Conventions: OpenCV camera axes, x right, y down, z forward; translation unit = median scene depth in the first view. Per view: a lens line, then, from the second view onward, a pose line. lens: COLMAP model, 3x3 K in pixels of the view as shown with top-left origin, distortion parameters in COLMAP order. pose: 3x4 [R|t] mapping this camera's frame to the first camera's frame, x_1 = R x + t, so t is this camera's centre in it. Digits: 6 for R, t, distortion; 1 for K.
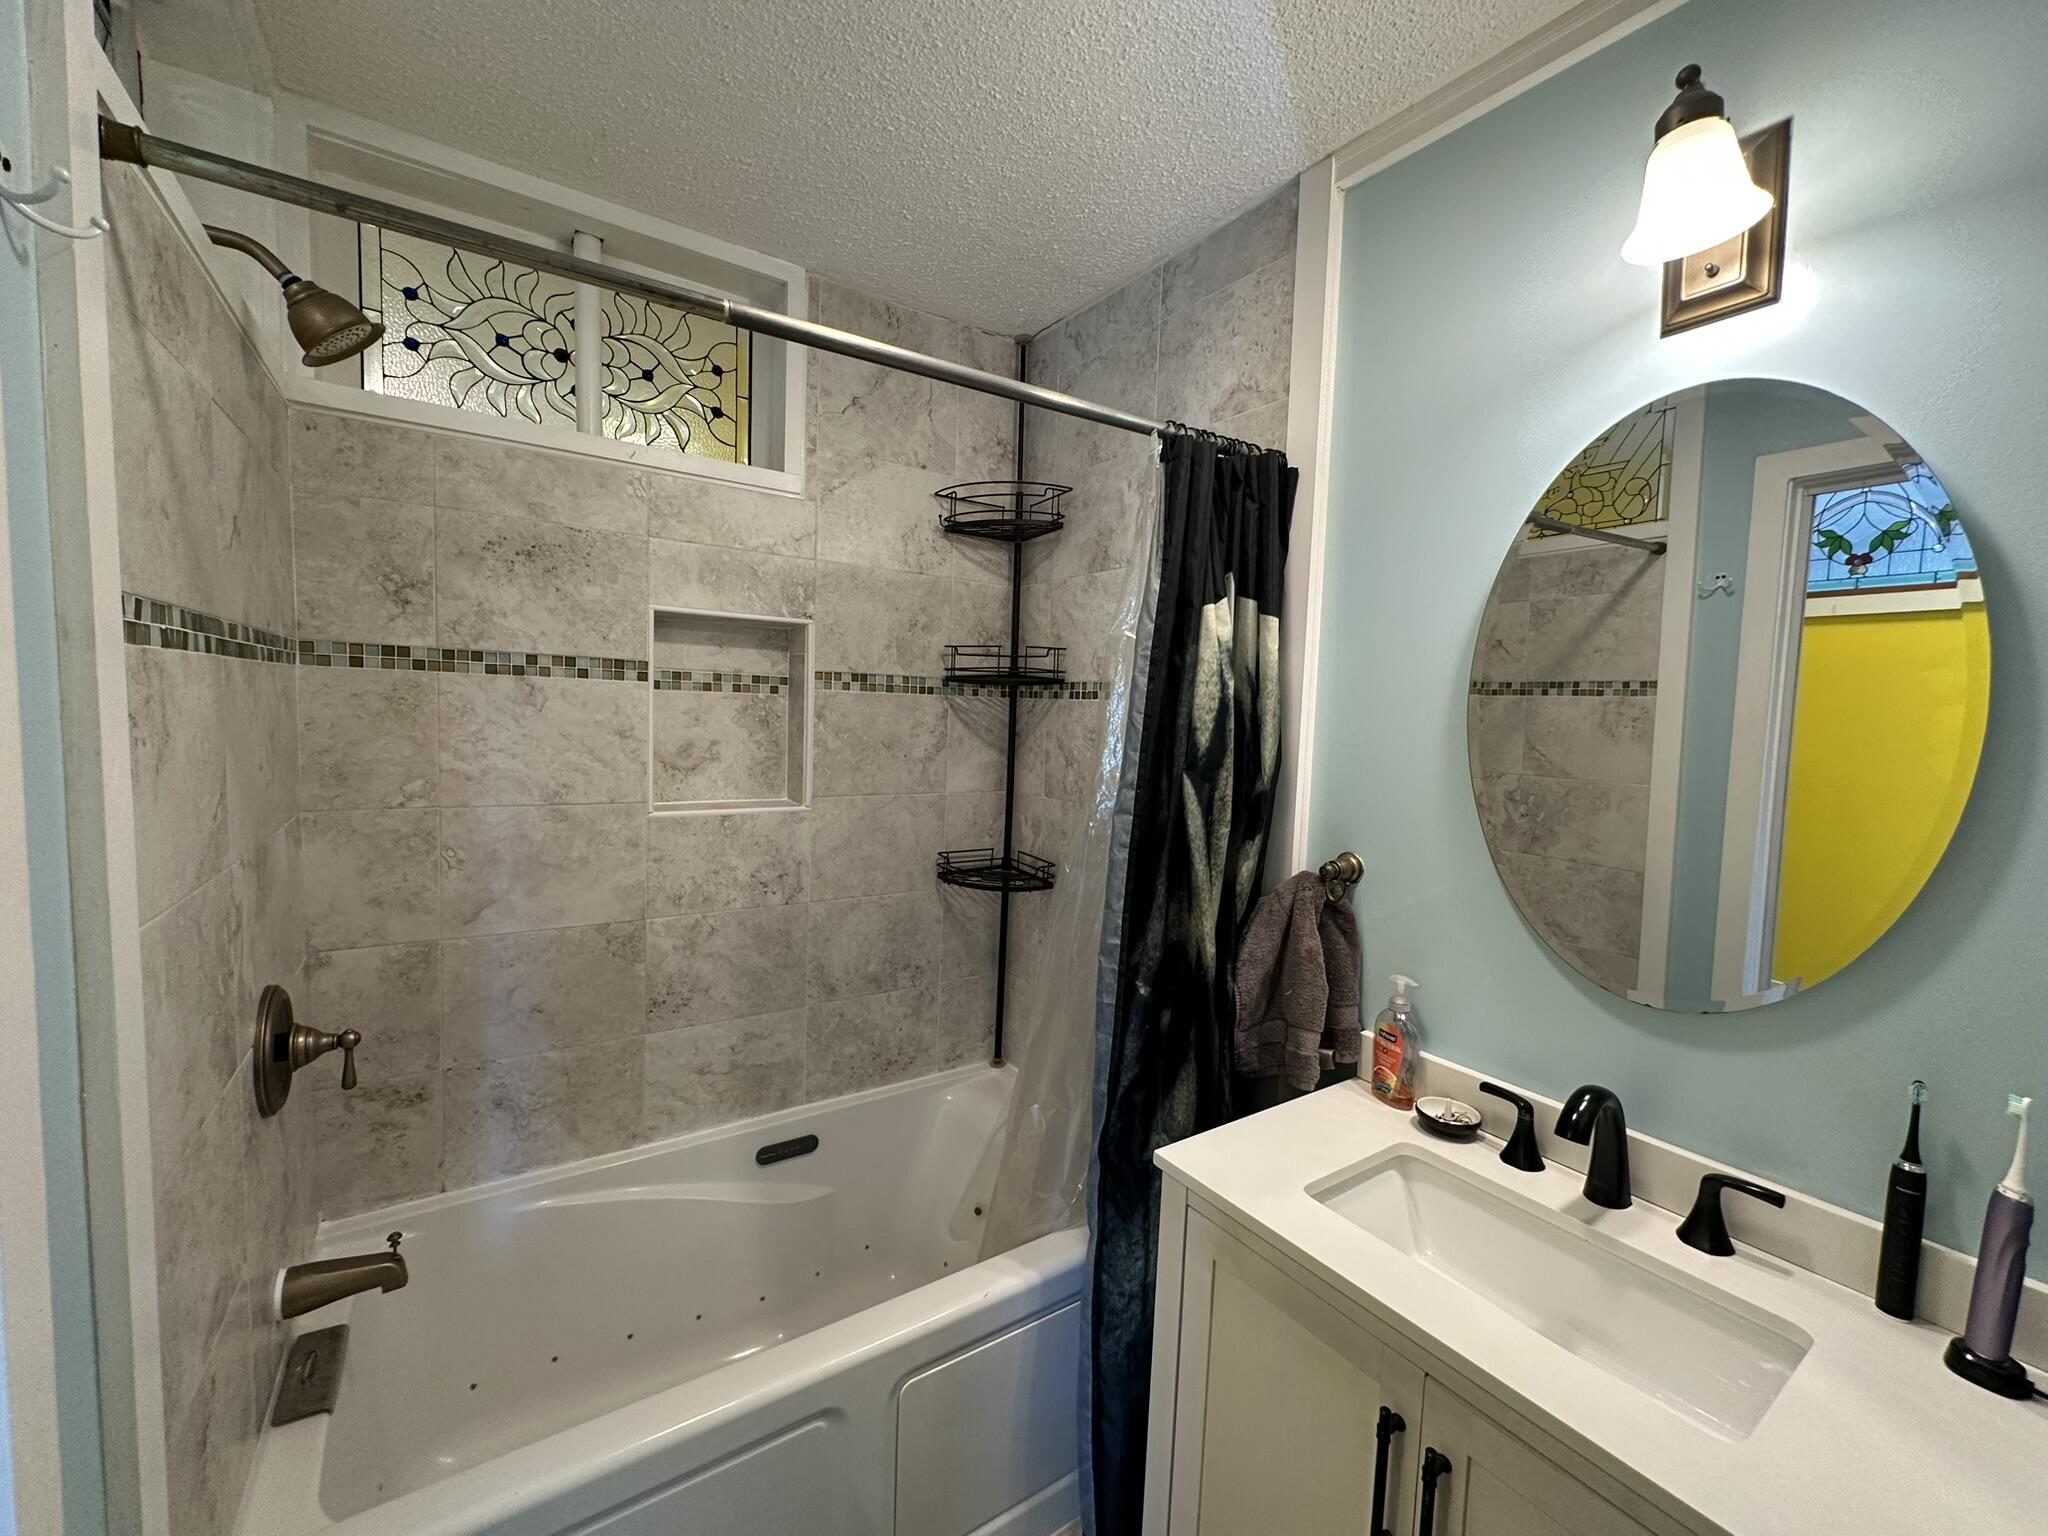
lens RADIAL K [[821.7, 0, 1024.0], [0, 821.7, 768.0], [0, 0, 1]] dist [-0.001409, 0.000204]
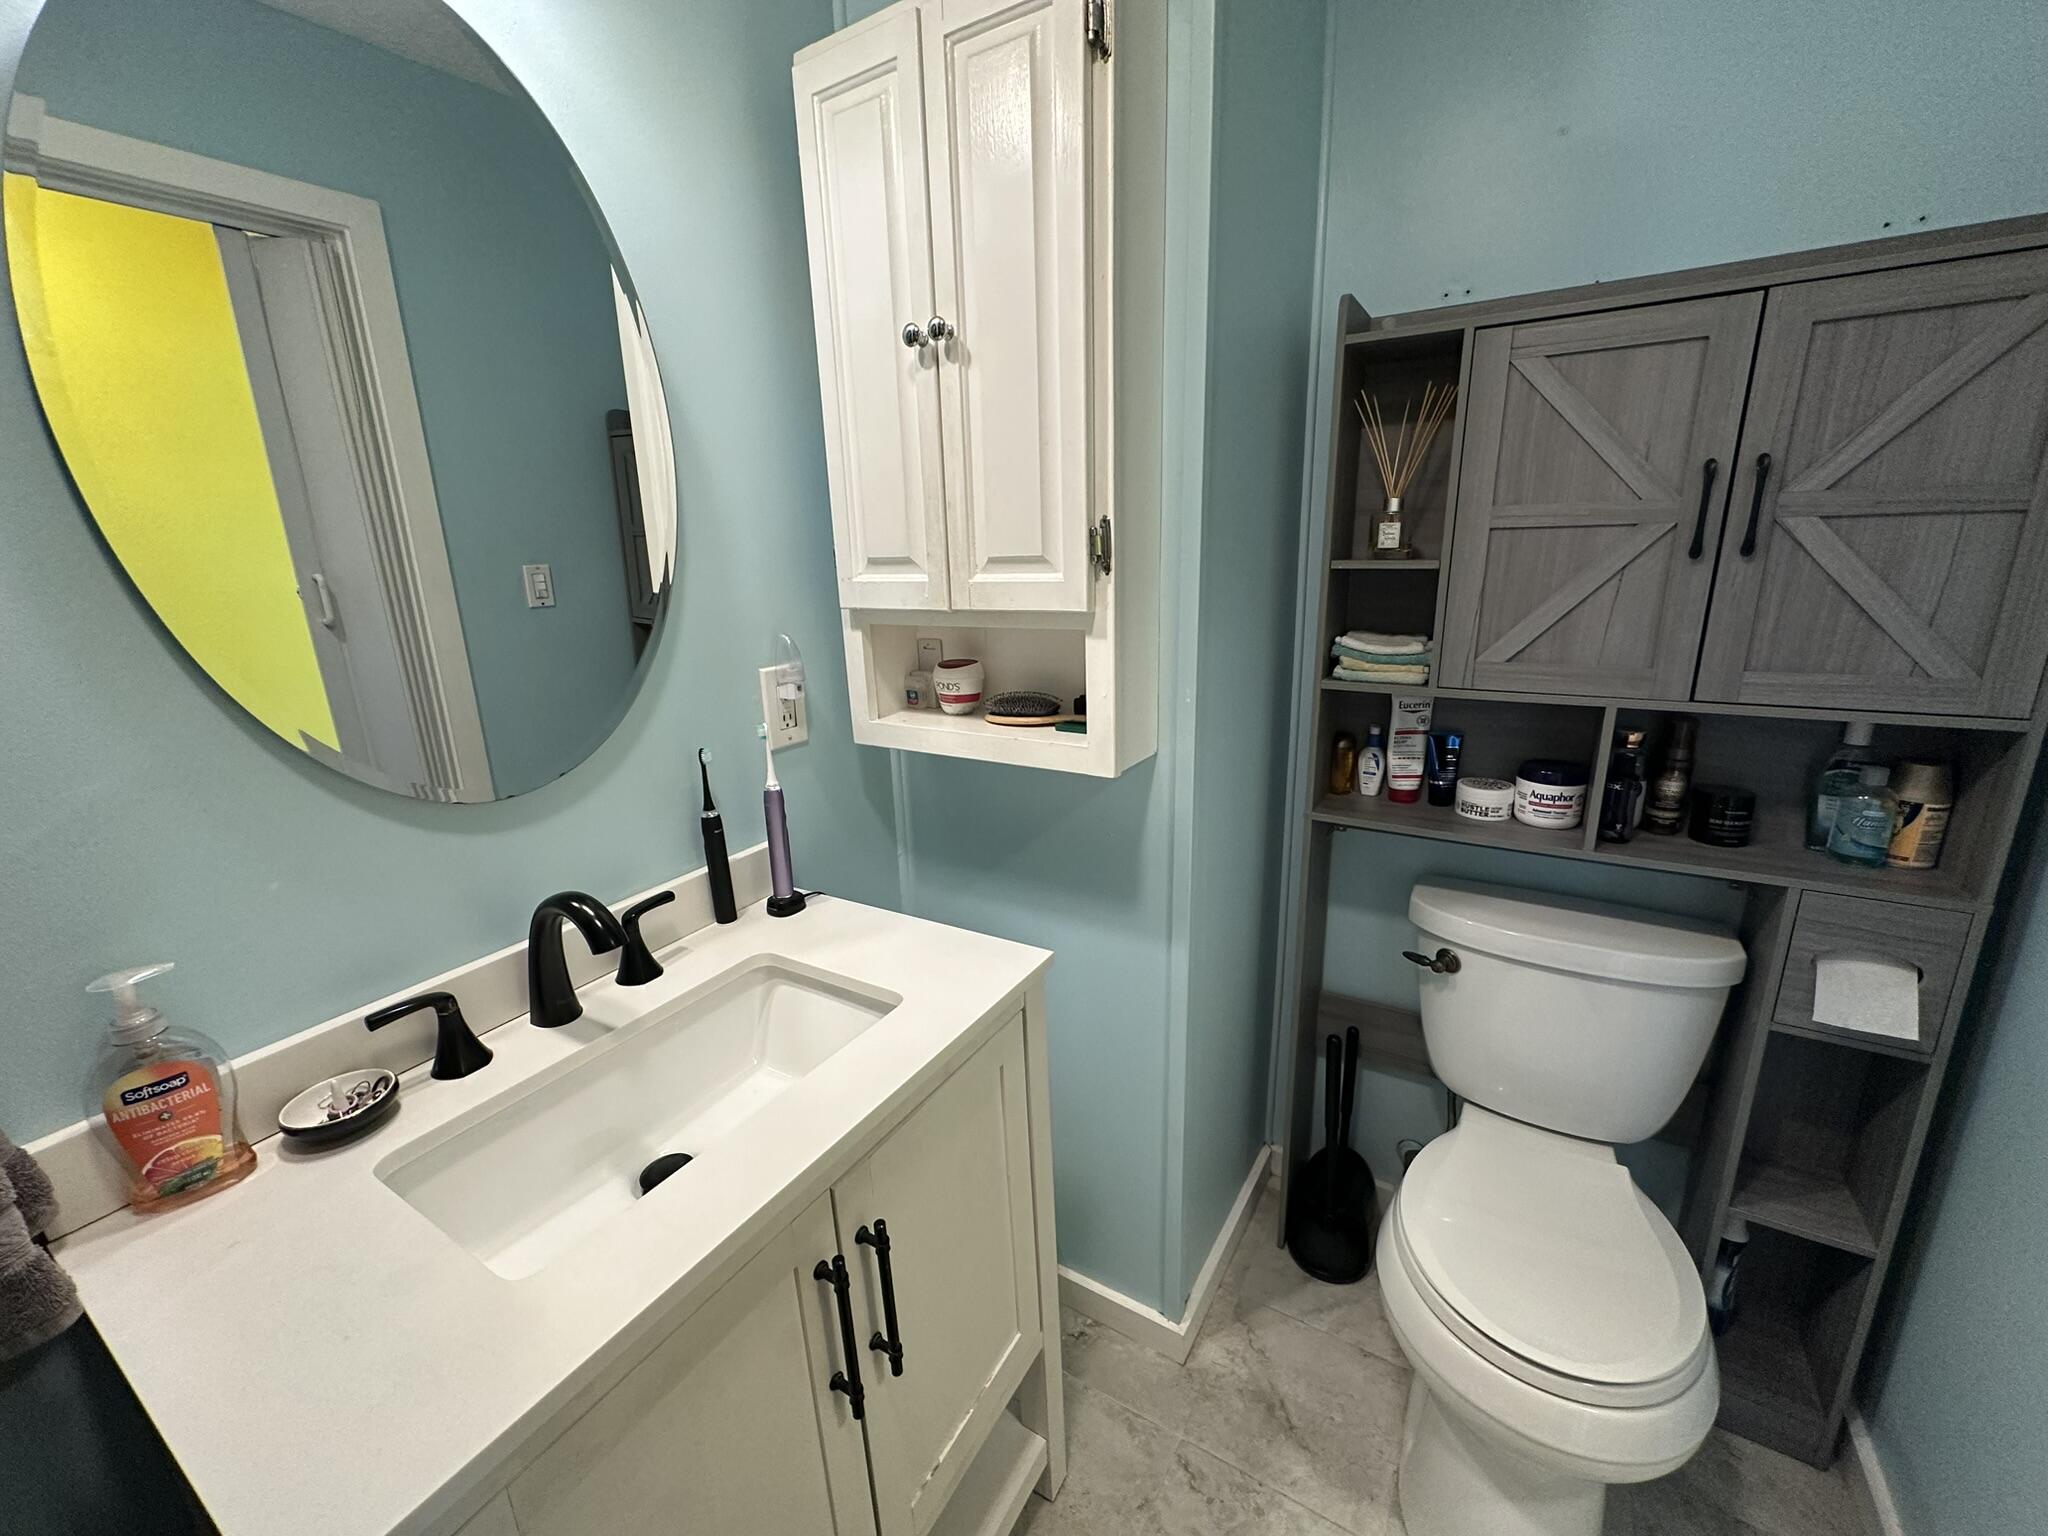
lens RADIAL K [[821.7, 0, 1024.0], [0, 821.7, 768.0], [0, 0, 1]] dist [-0.001409, 0.000204]
pose [[-0.414634, -0.263729, 0.870934, -0.125391], [0.083038, 0.942124, 0.324819, 0.017597], [-0.906192, 0.207001, -0.368737, 0.518005]]
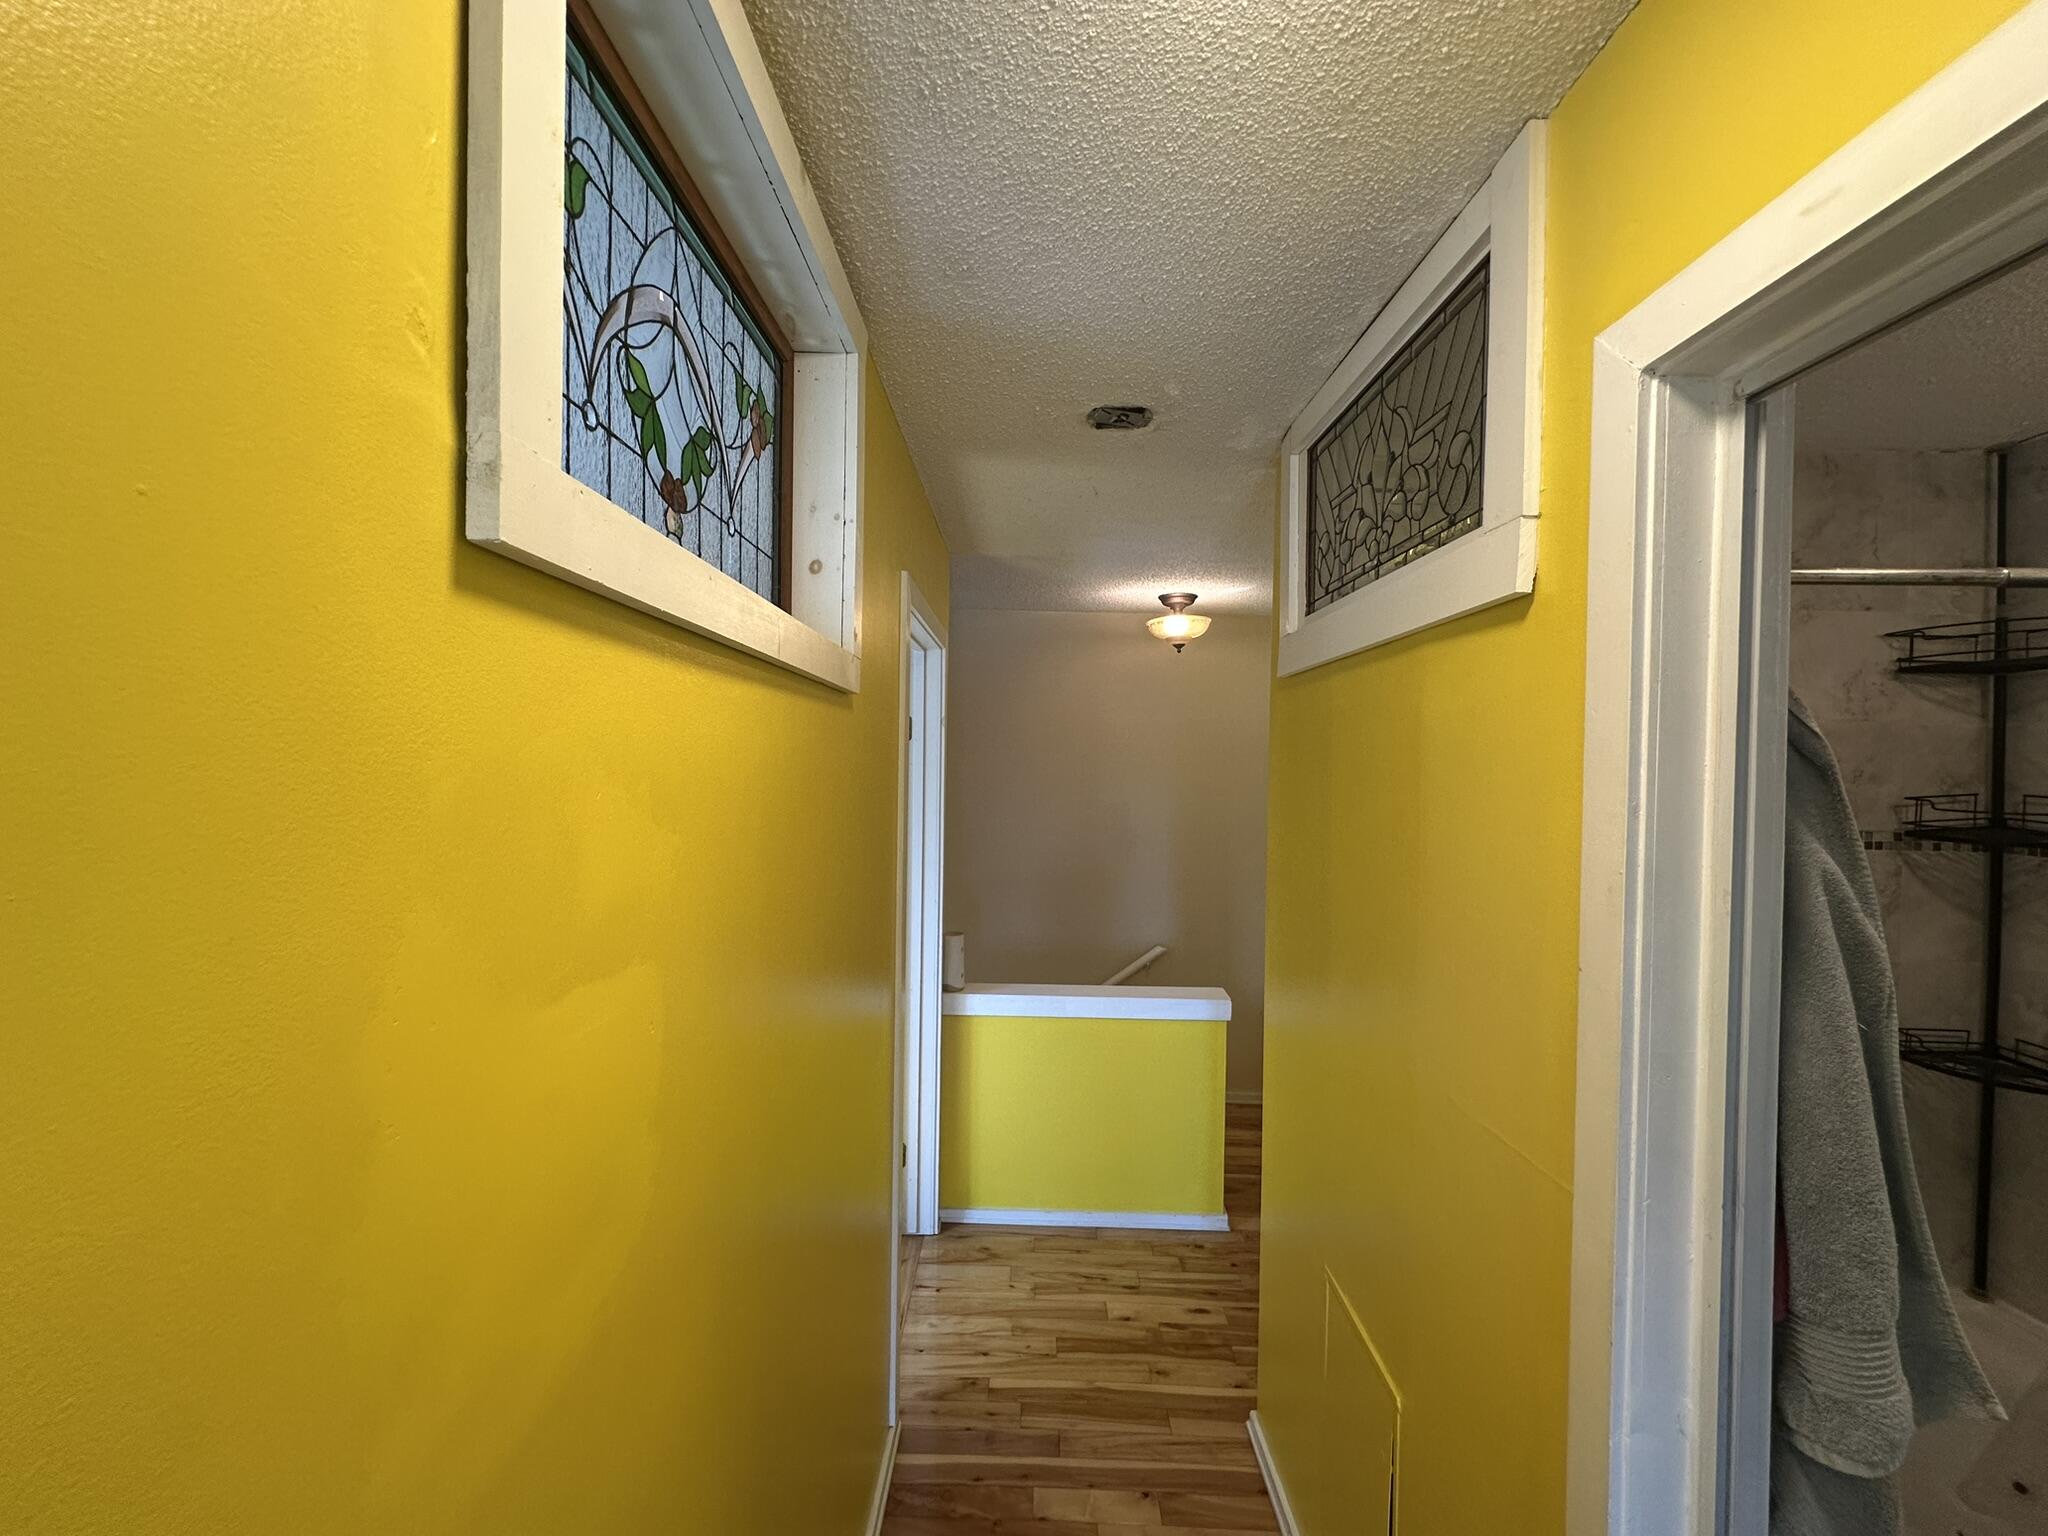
lens RADIAL K [[821.7, 0, 1024.0], [0, 821.7, 768.0], [0, 0, 1]] dist [-0.001409, 0.000204]
pose [[0.820162, -0.016395, -0.571897, -0.460068], [-0.035656, 0.996182, -0.079692, -0.092021], [0.571020, 0.085752, 0.816446, -0.363068]]
